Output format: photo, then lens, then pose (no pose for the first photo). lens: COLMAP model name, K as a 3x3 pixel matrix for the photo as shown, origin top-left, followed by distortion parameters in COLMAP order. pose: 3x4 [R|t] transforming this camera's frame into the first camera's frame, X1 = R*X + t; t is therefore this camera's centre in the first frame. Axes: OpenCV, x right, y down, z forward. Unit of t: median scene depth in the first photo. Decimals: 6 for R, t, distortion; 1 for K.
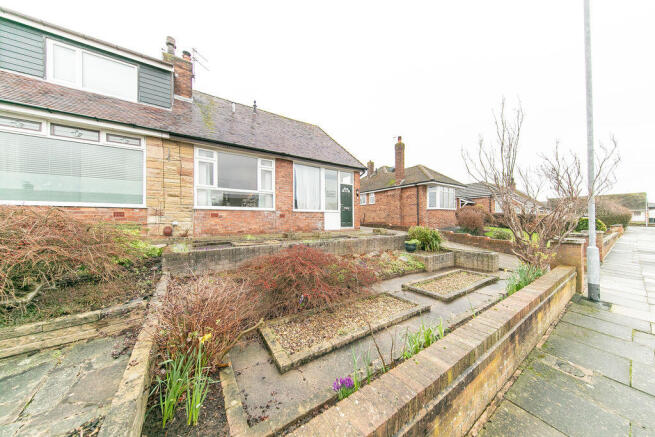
lens RADIAL K [[204.5, 0, 327.2], [0, 204.5, 217.8], [0, 0, 1]] dist [0.003860, -0.000252]
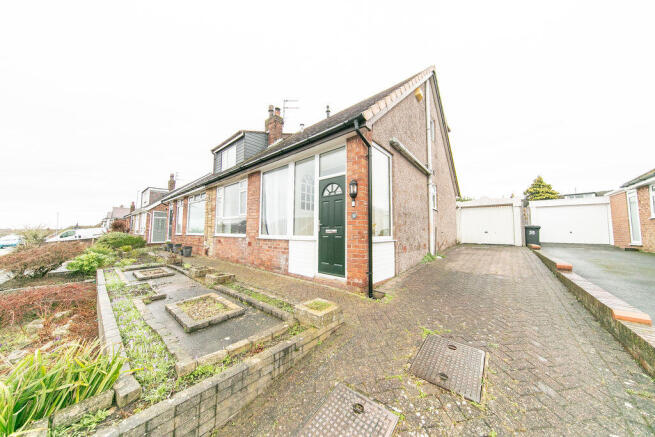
lens RADIAL K [[204.5, 0, 321.7], [0, 204.5, 218.5], [0, 0, 1]] dist [0.003860, -0.000252]
pose [[0.252045, -0.064633, -0.965555, 0.524756], [0.000737, 0.997780, -0.066598, -0.045720], [0.967715, 0.016074, 0.251533, 0.889392]]
